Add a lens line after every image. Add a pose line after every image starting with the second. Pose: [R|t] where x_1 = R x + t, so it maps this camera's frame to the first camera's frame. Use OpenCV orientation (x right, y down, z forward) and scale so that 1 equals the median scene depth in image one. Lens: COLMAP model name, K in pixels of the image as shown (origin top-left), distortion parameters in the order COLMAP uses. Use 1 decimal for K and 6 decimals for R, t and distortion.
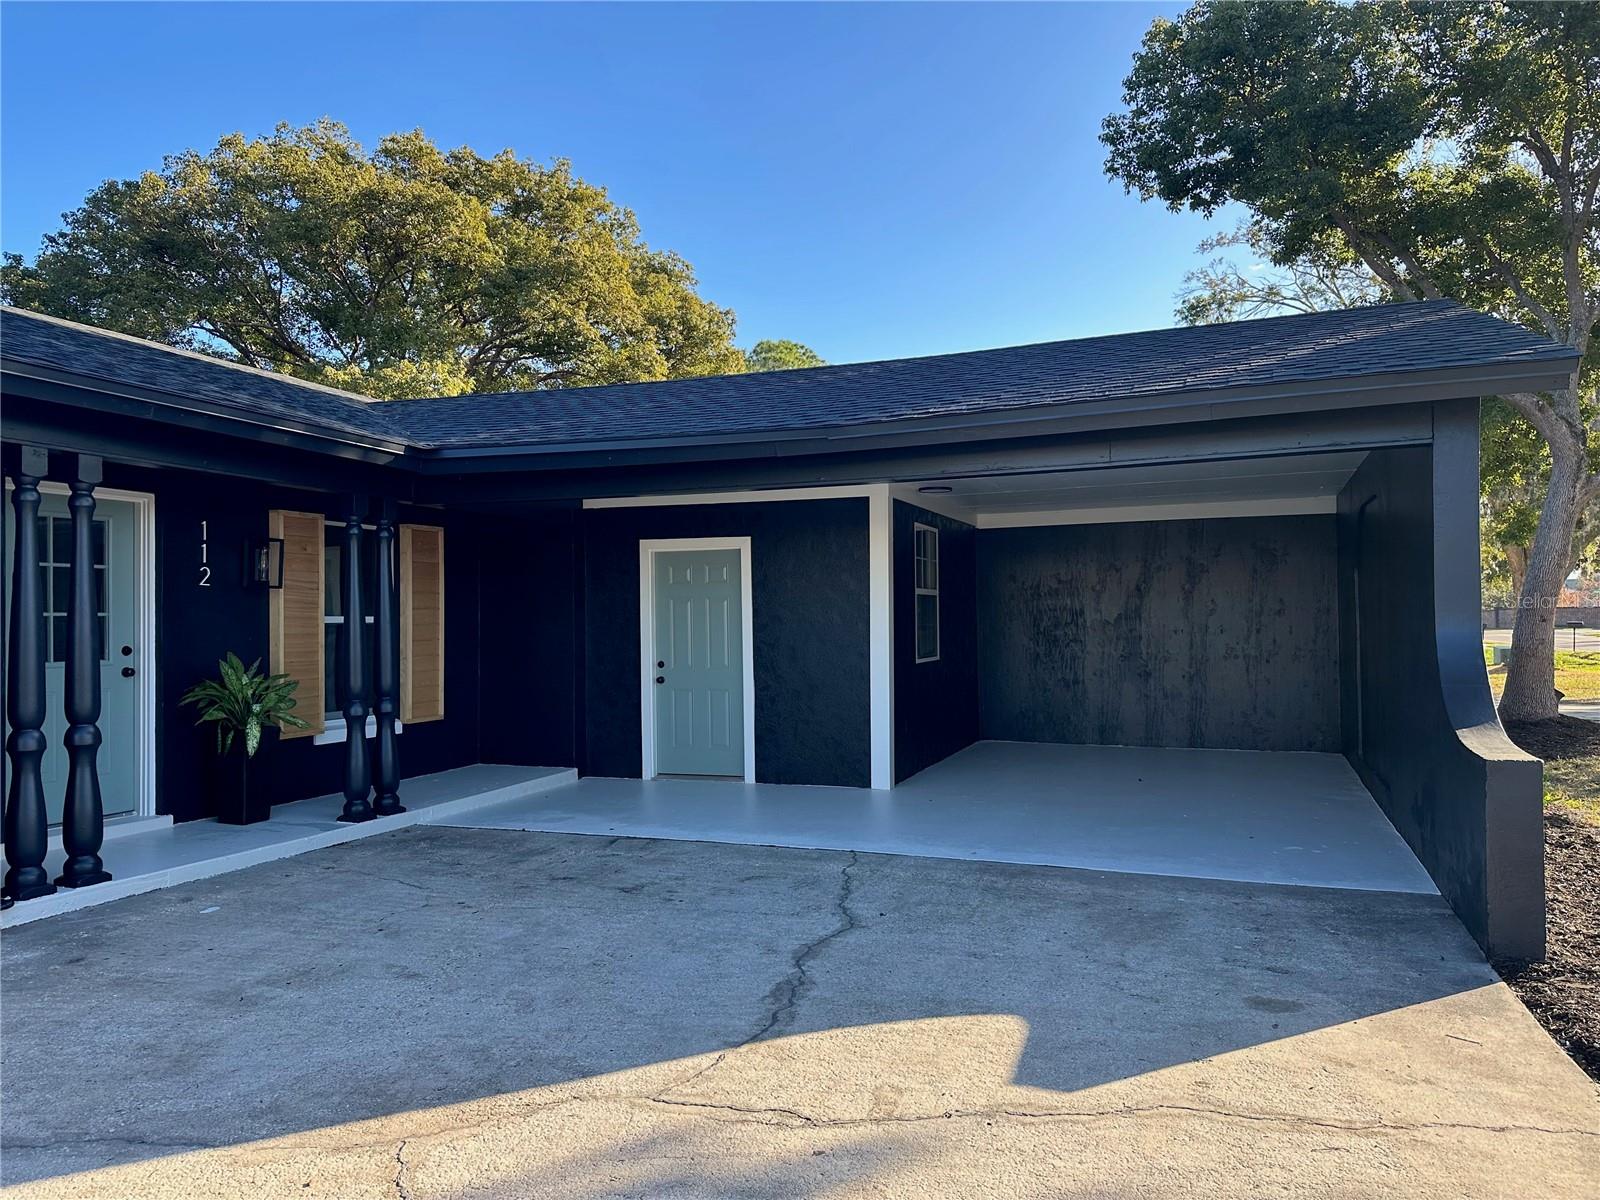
lens RADIAL K [[1117.0, 0, 798.2], [0, 1117.0, 602.2], [0, 0, 1]] dist [0.001571, -0.039789]
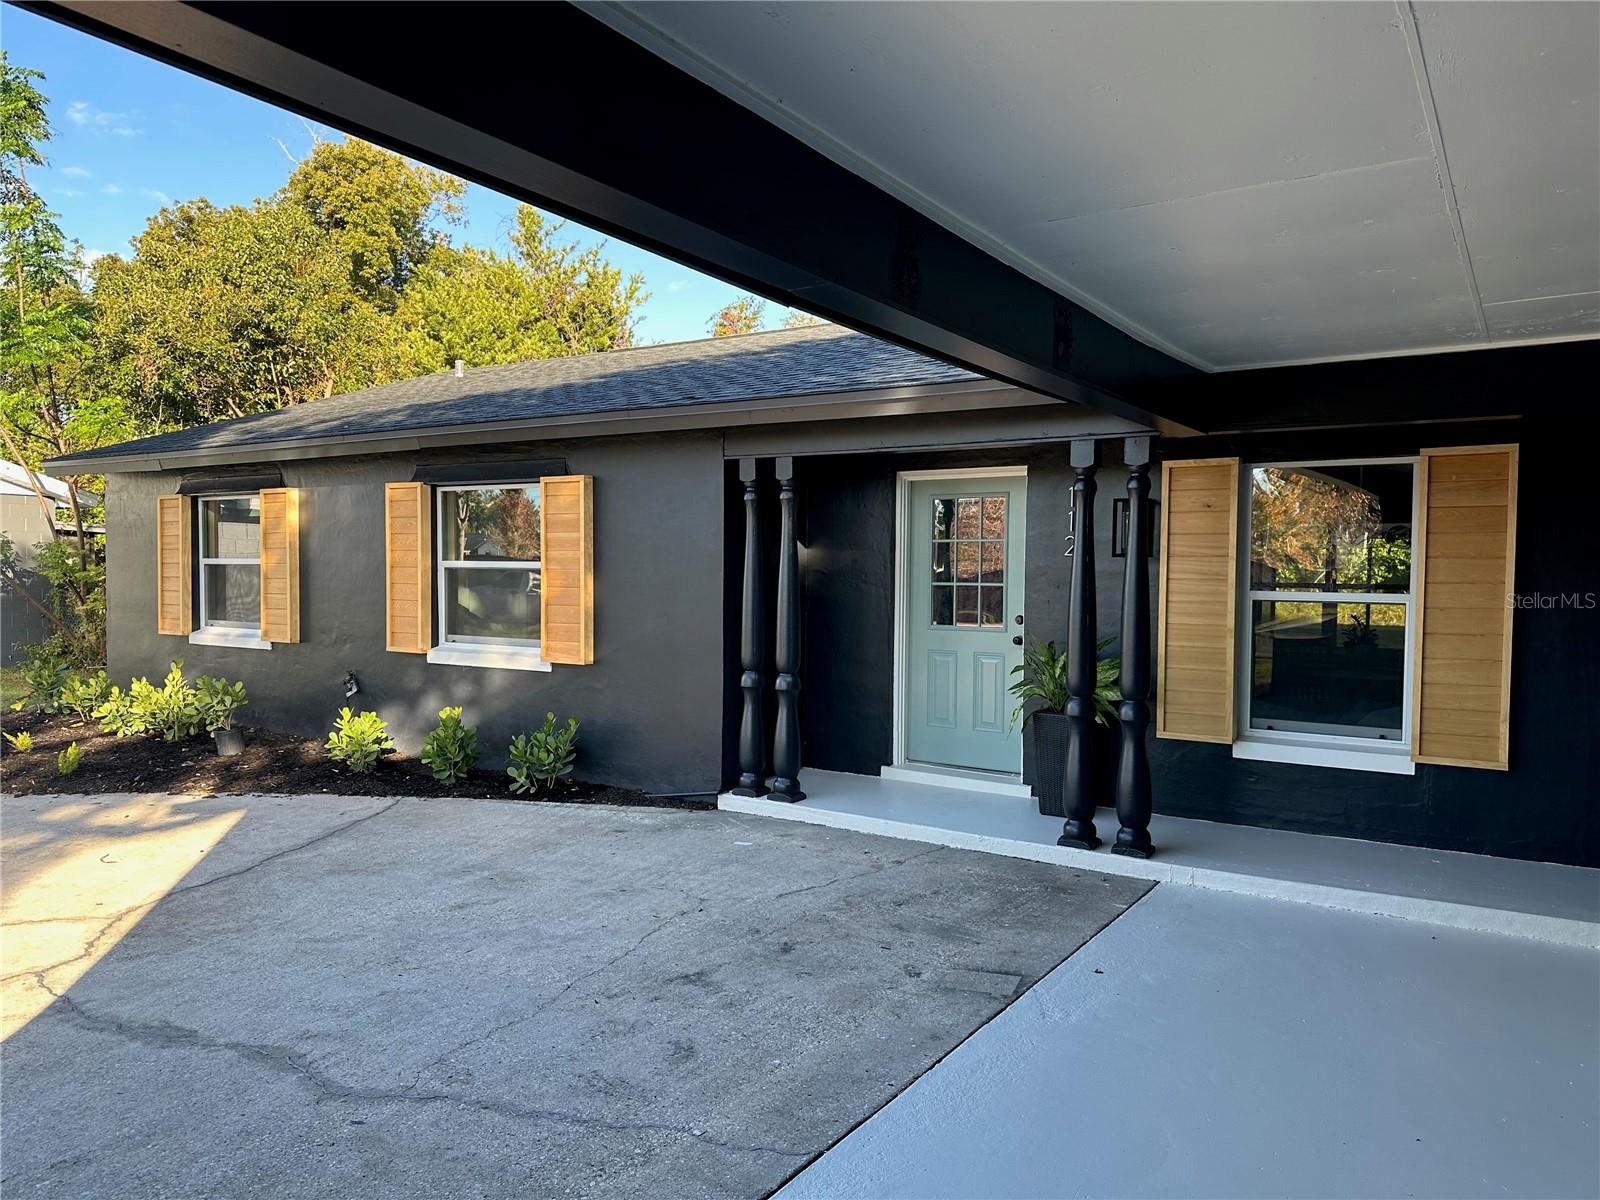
lens RADIAL K [[1108.0, 0, 824.9], [0, 1108.0, 605.4], [0, 0, 1]] dist [0.058555, -0.085475]
pose [[-0.195581, 0.038606, -0.979927, 0.617701], [0.009280, 0.999253, 0.037515, -0.014302], [0.980644, -0.001757, -0.195793, 1.408881]]
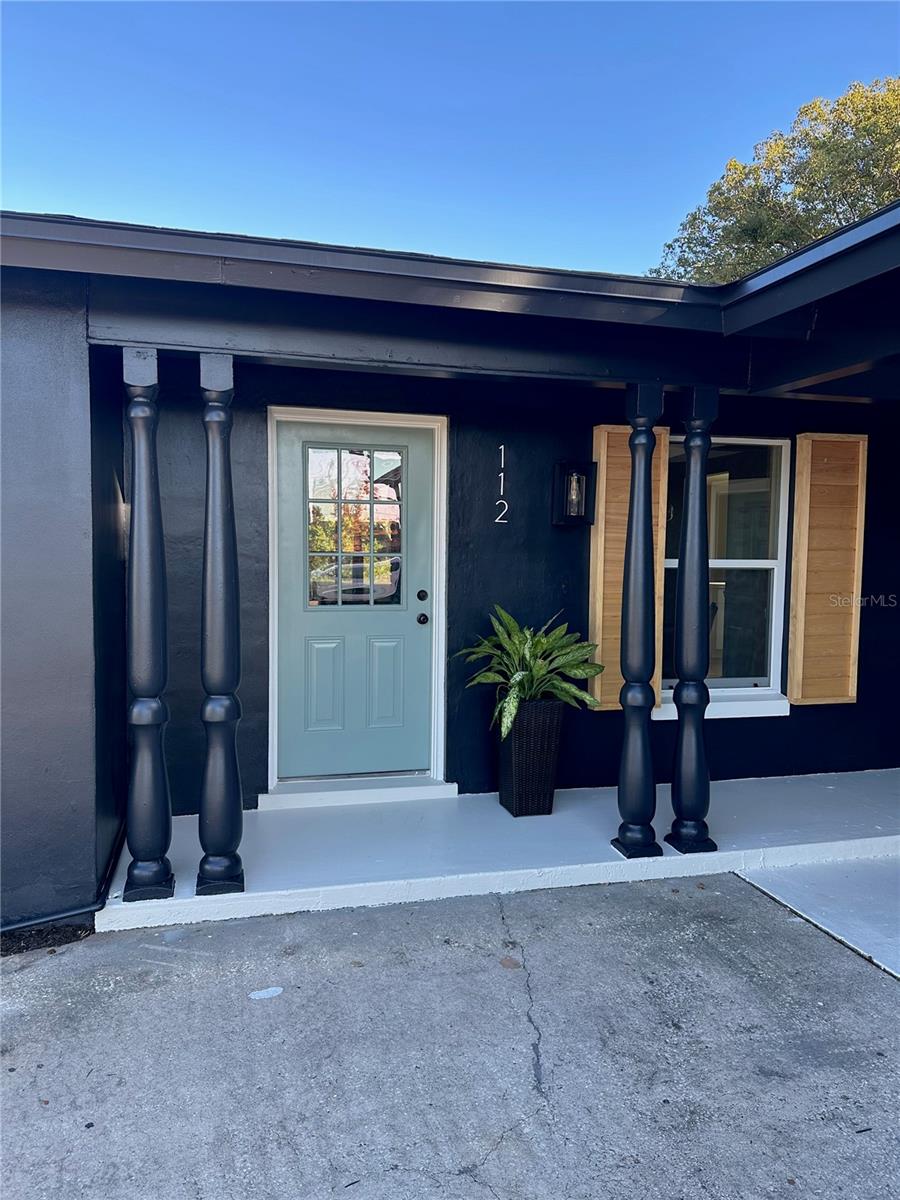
lens RADIAL K [[831.0, 0, 450.0], [0, 831.0, 600.0], [0, 0, 1]] dist [0.058555, -0.085475]
pose [[0.579538, 0.066652, -0.812215, -0.060575], [-0.001593, 0.996741, 0.080657, -0.009046], [0.814943, -0.045450, 0.577756, 0.866618]]
